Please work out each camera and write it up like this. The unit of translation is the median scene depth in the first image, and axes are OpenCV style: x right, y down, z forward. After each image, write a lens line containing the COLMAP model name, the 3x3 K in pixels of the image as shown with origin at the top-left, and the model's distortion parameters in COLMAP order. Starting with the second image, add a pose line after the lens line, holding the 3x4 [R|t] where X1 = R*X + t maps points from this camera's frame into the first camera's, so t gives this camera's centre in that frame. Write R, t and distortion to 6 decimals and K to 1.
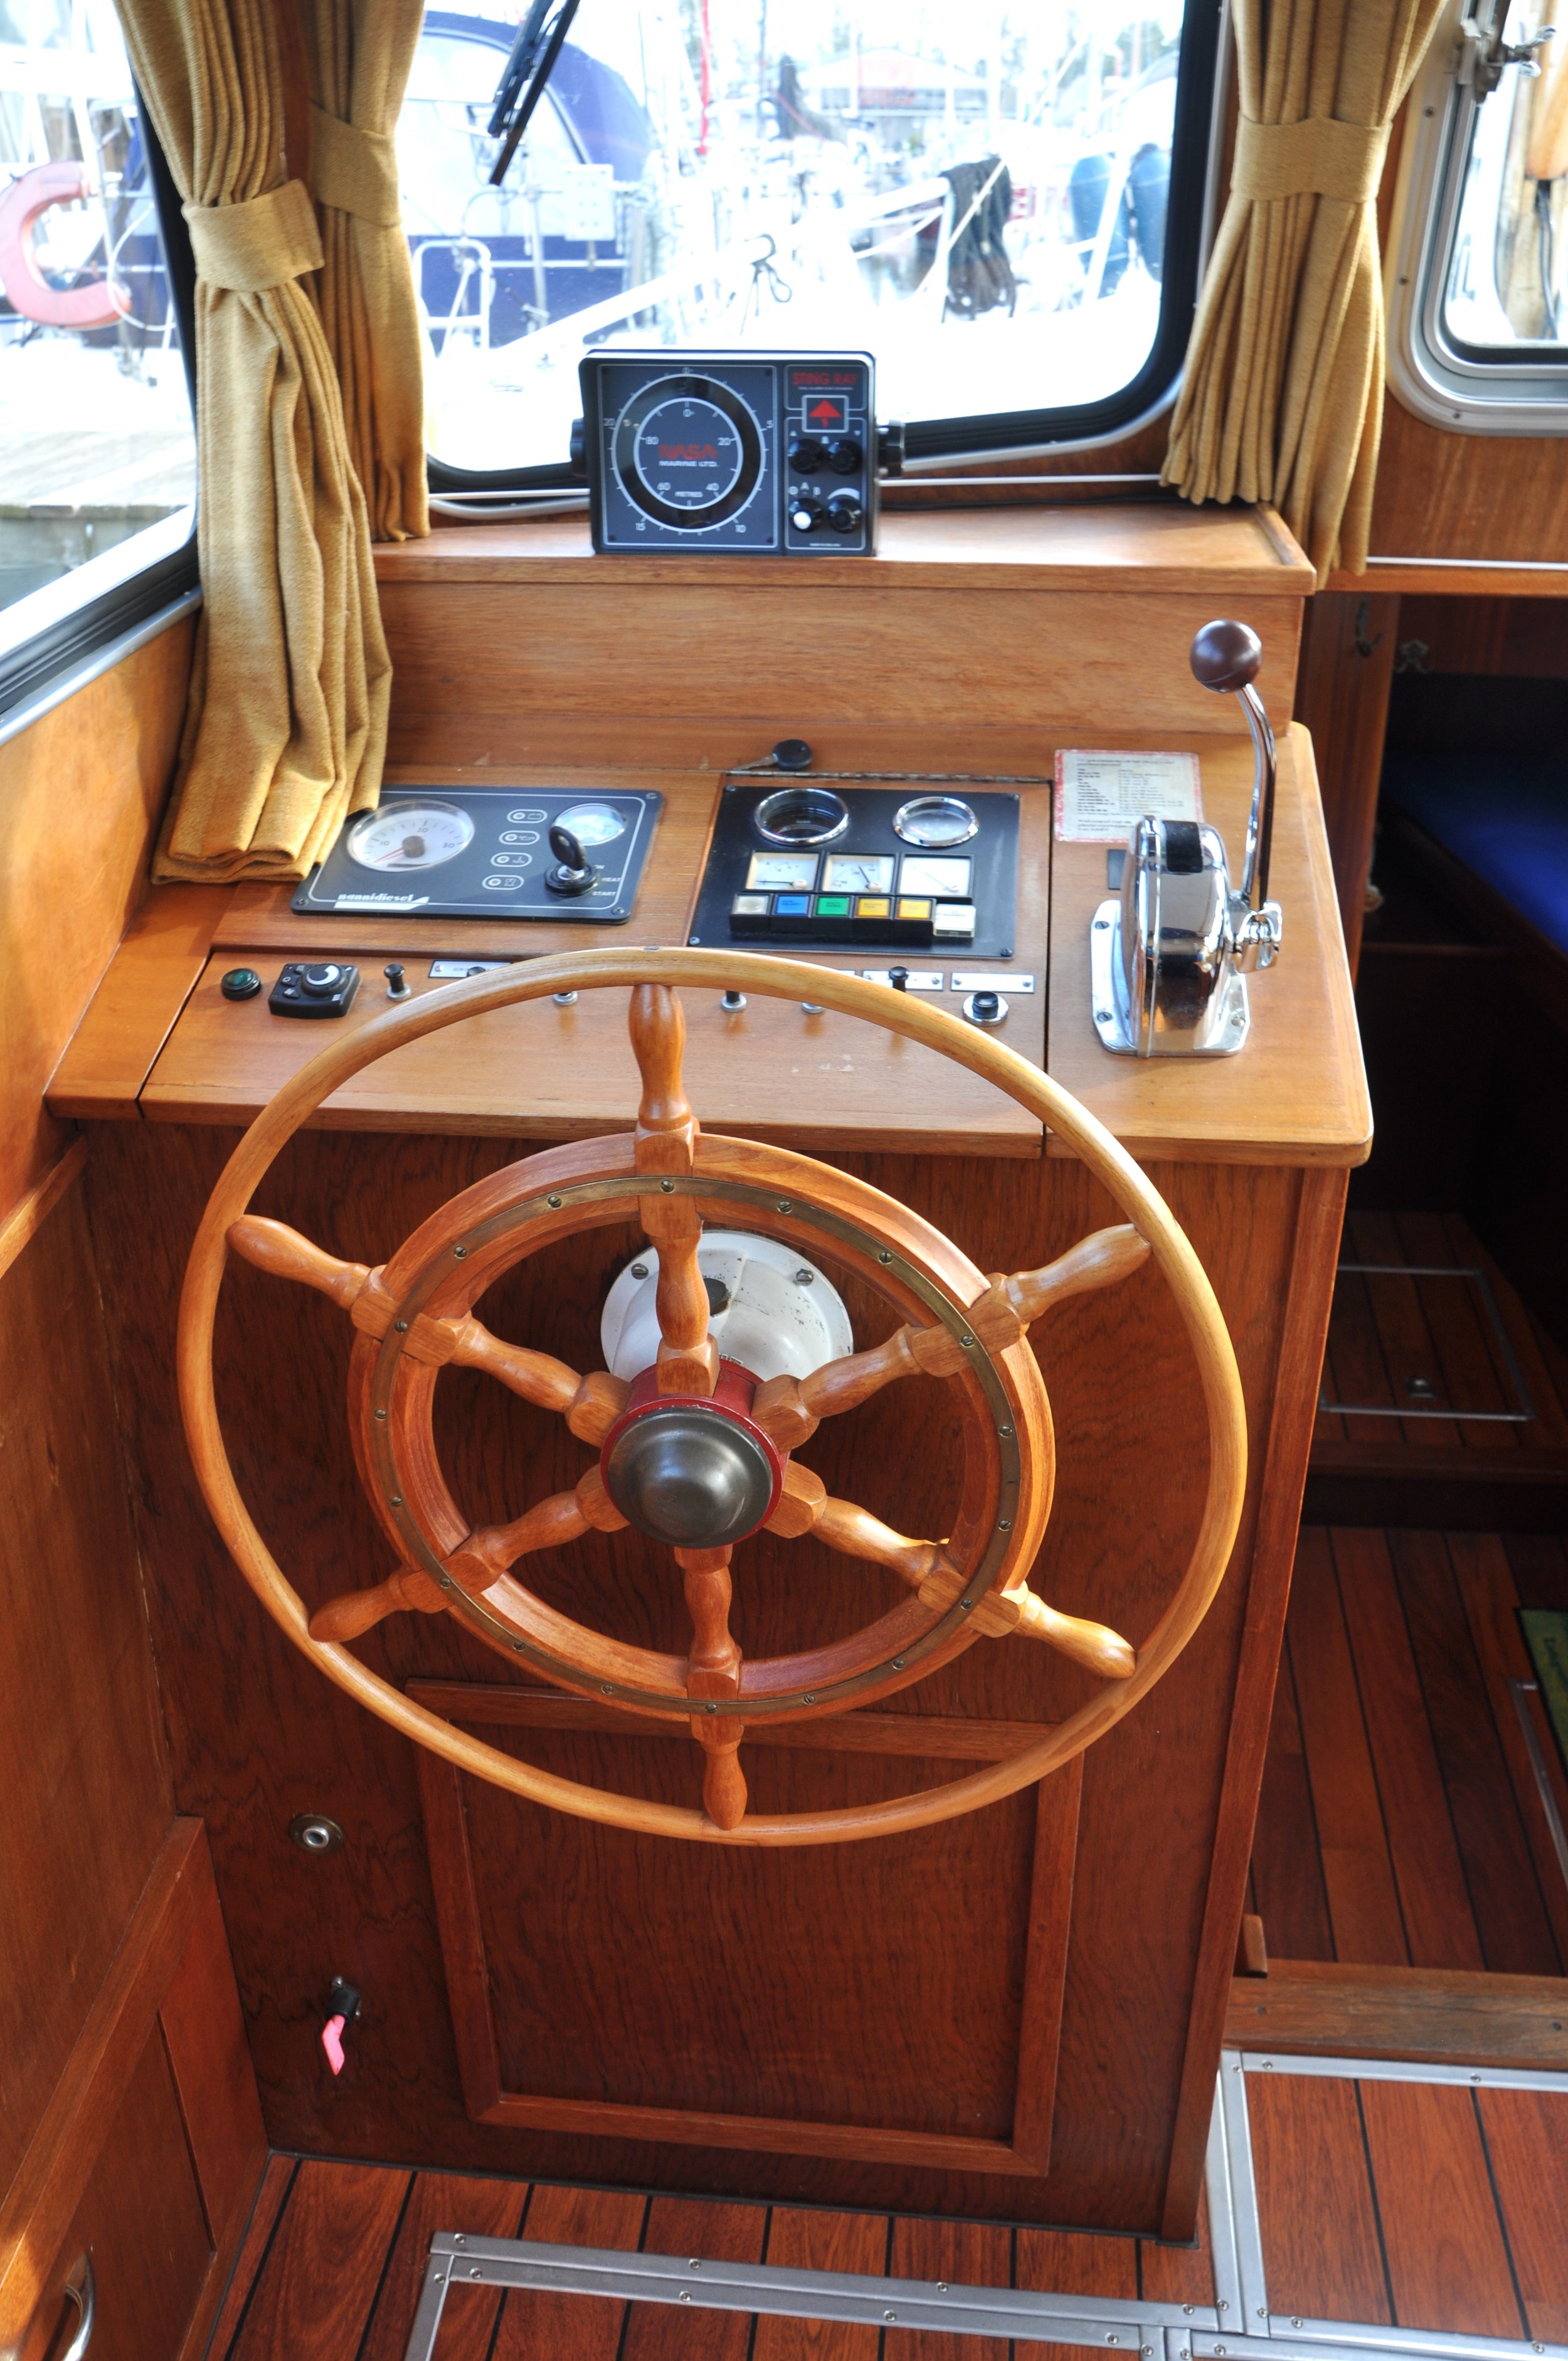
lens RADIAL K [[1979.3, 0, 802.3], [0, 1979.3, 1169.2], [0, 0, 1]] dist [-0.125063, 0.132676]
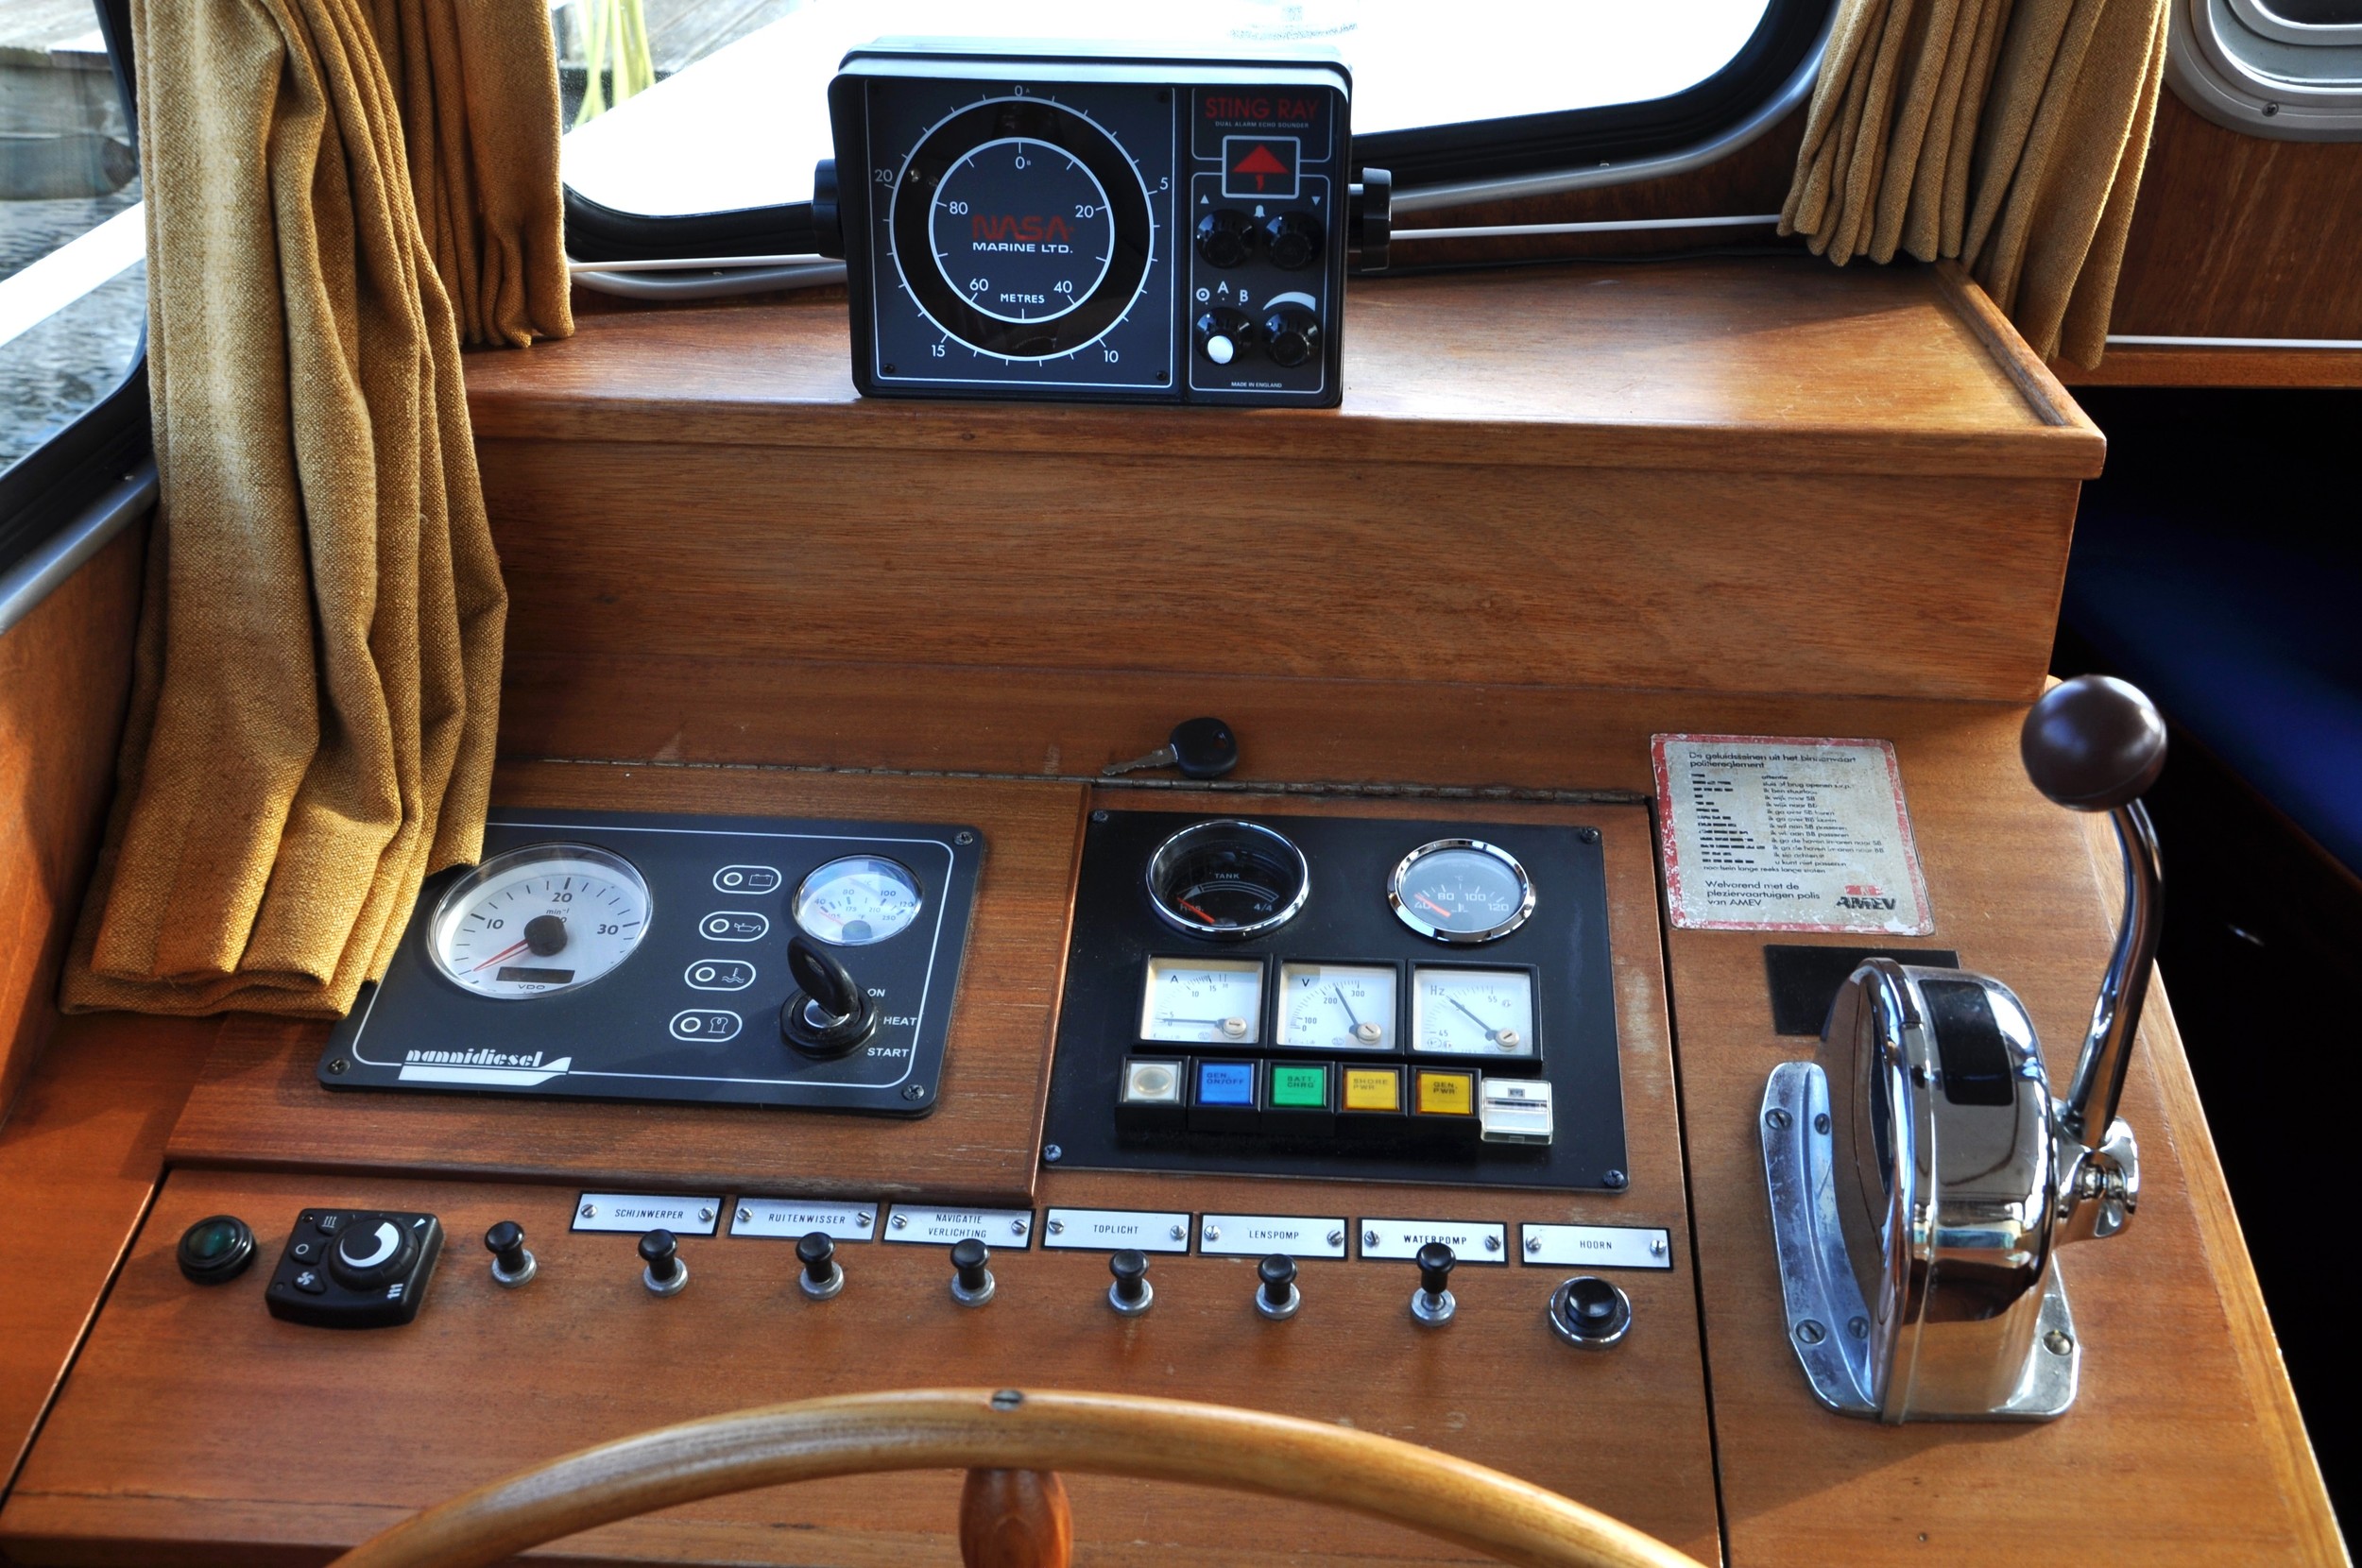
lens RADIAL K [[2480.7, 0, 1181.0], [0, 2480.7, 784.0], [0, 0, 1]] dist [-0.038936, 0.211350]
pose [[0.999253, -0.006644, 0.038057, -0.041711], [0.007761, 0.999541, -0.029300, -0.187273], [-0.037845, 0.029573, 0.998846, 0.278892]]
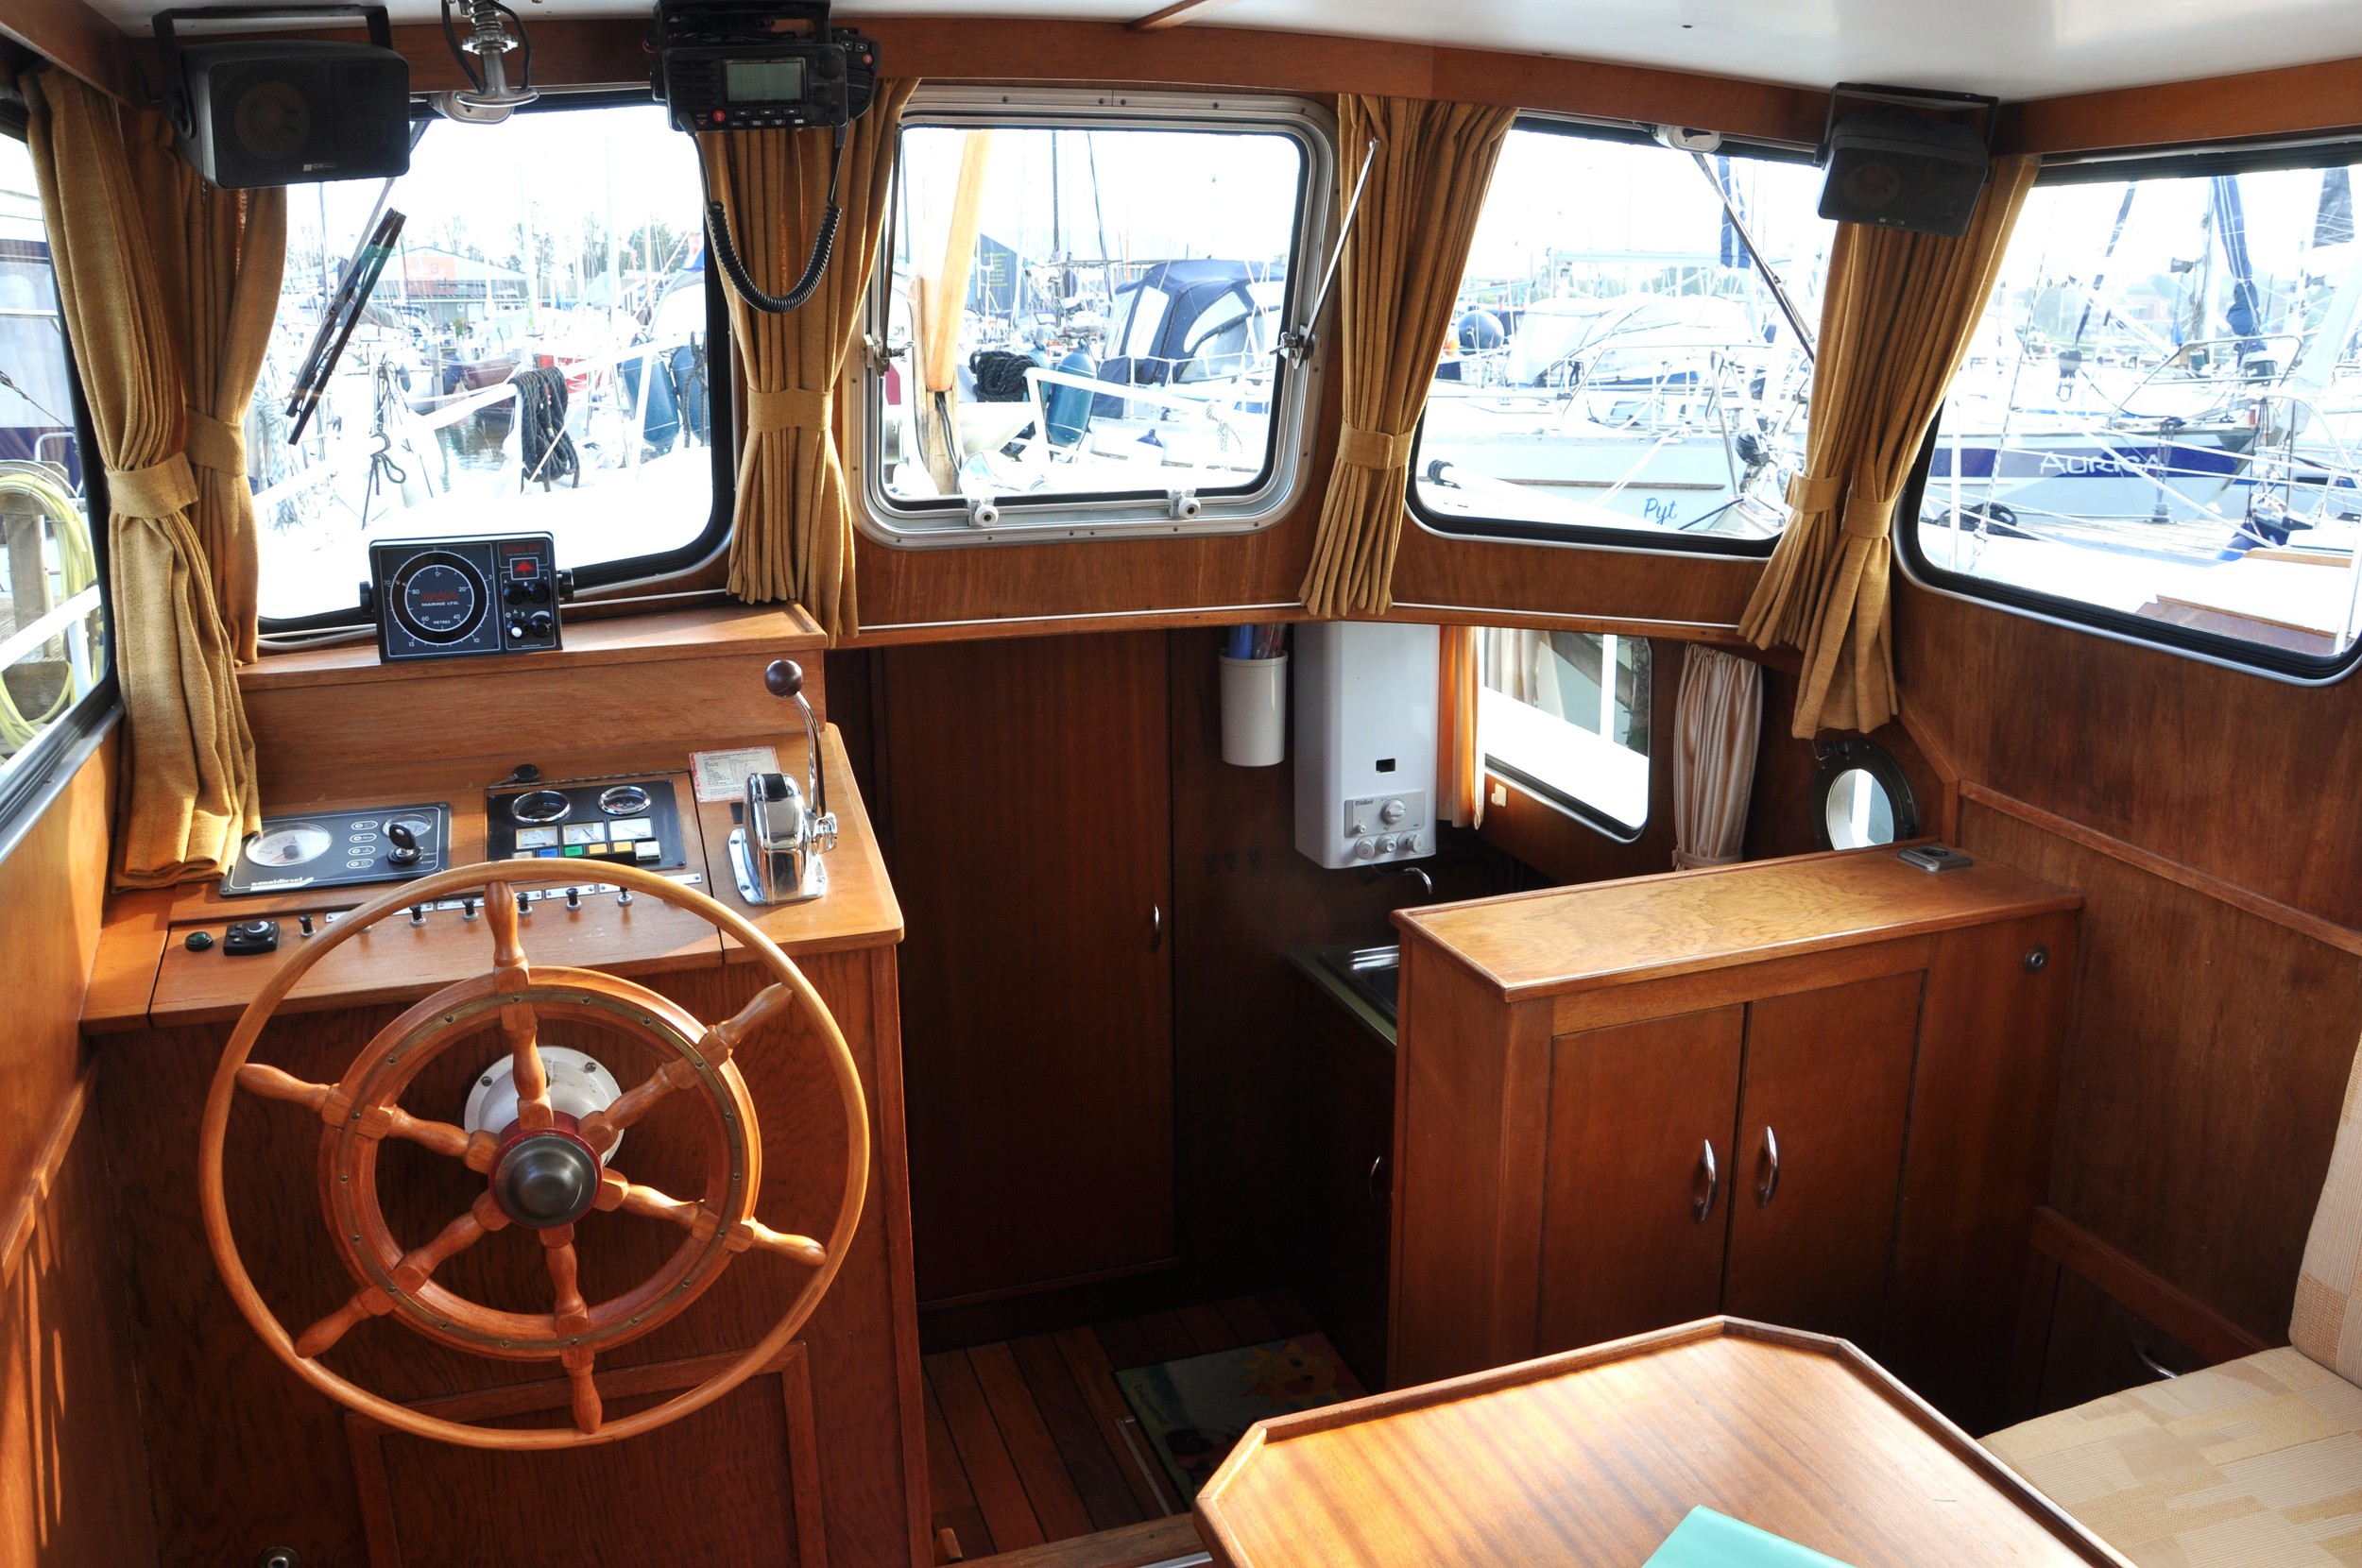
lens RADIAL K [[1810.5, 0, 1166.4], [0, 1810.5, 803.9], [0, 0, 1]] dist [-0.159898, 0.117889]
pose [[0.908018, -0.109836, 0.404277, -0.125882], [0.196013, 0.964259, -0.178278, 0.183426], [-0.370246, 0.241123, 0.897094, -0.513159]]
